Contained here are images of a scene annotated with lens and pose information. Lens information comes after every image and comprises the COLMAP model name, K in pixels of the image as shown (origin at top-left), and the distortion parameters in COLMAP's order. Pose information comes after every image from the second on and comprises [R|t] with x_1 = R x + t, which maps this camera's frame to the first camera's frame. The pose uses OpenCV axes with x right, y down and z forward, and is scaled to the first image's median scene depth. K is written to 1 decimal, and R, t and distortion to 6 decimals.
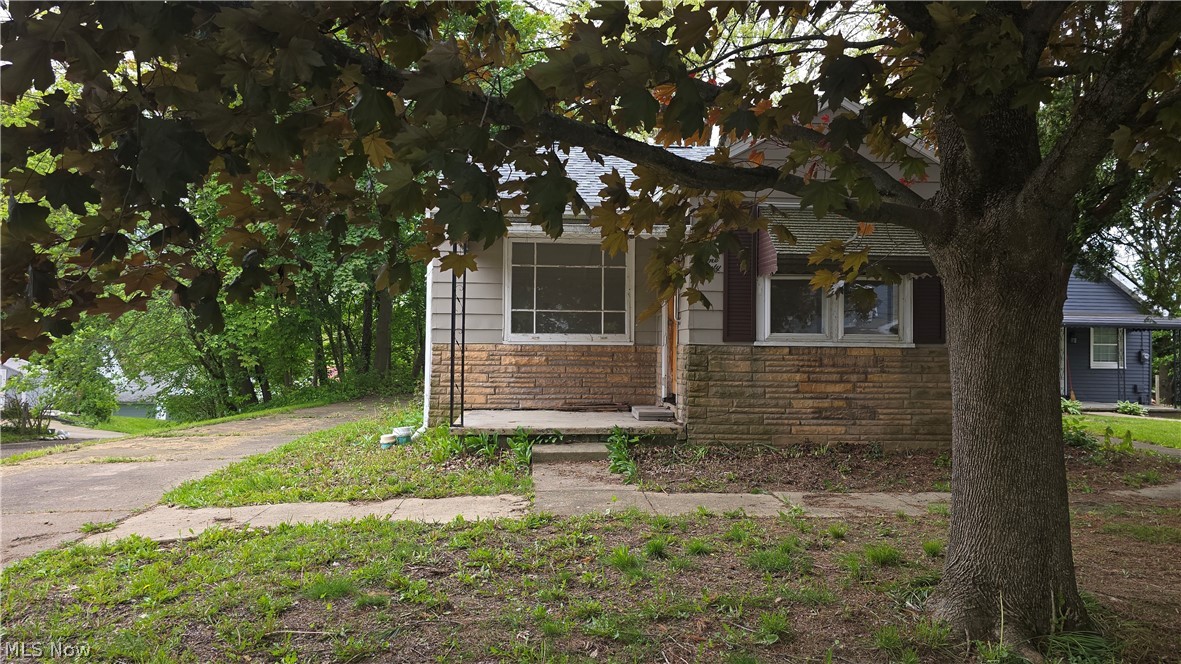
lens RADIAL K [[806.2, 0, 591.9], [0, 806.2, 332.1], [0, 0, 1]] dist [0.036367, -0.026529]
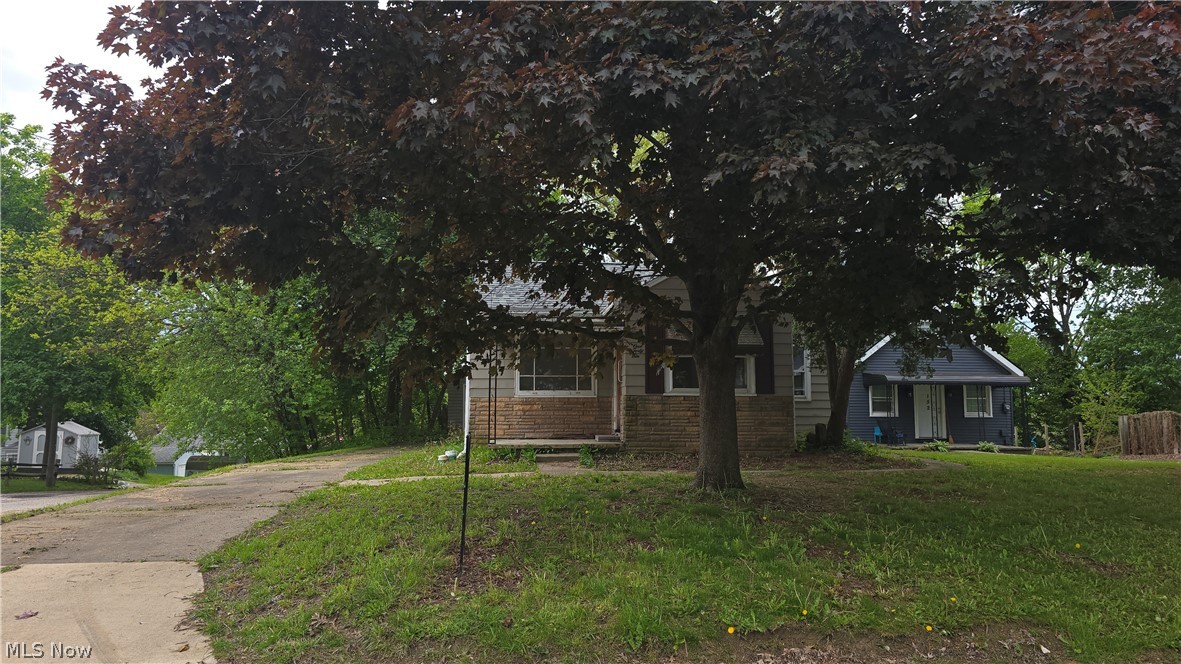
lens RADIAL K [[806.2, 0, 587.7], [0, 806.2, 326.3], [0, 0, 1]] dist [0.036367, -0.026529]
pose [[0.999851, -0.007712, 0.015413, 0.012720], [0.008990, 0.996370, -0.084647, 0.013386], [-0.014705, 0.084773, 0.996292, -0.721923]]
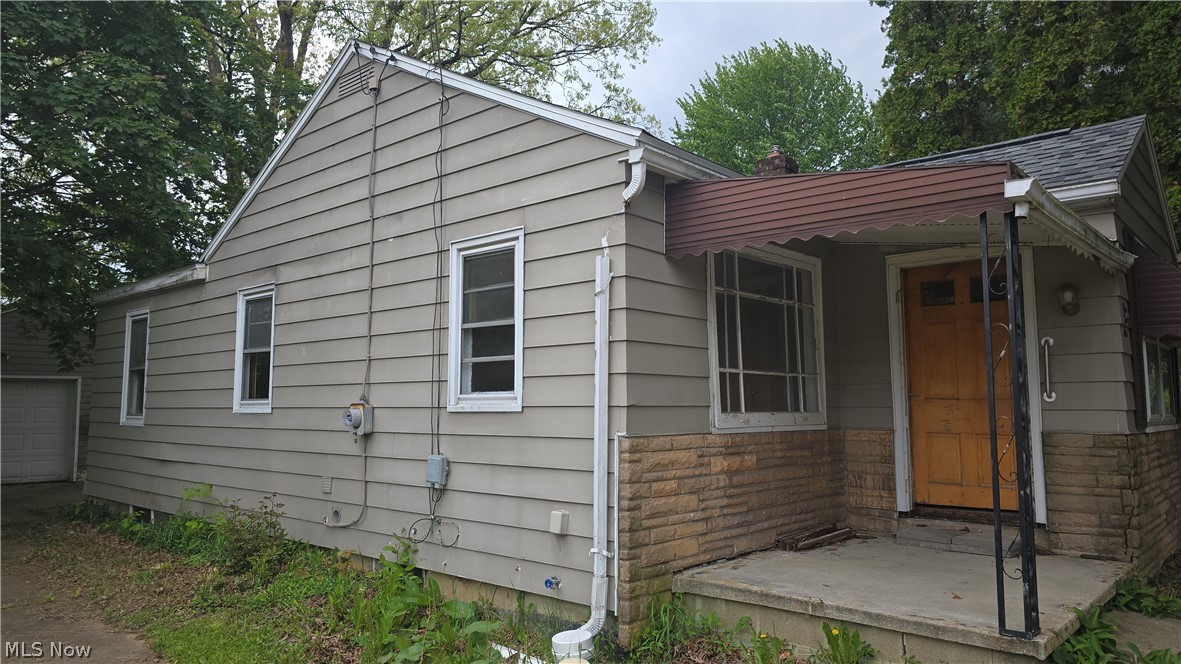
lens RADIAL K [[806.2, 0, 596.9], [0, 806.2, 315.1], [0, 0, 1]] dist [0.036367, -0.026529]
pose [[0.727122, 0.067736, 0.683158, -0.642096], [-0.006784, 0.995781, -0.091513, -0.016896], [-0.686475, 0.061907, 0.724514, 0.798010]]
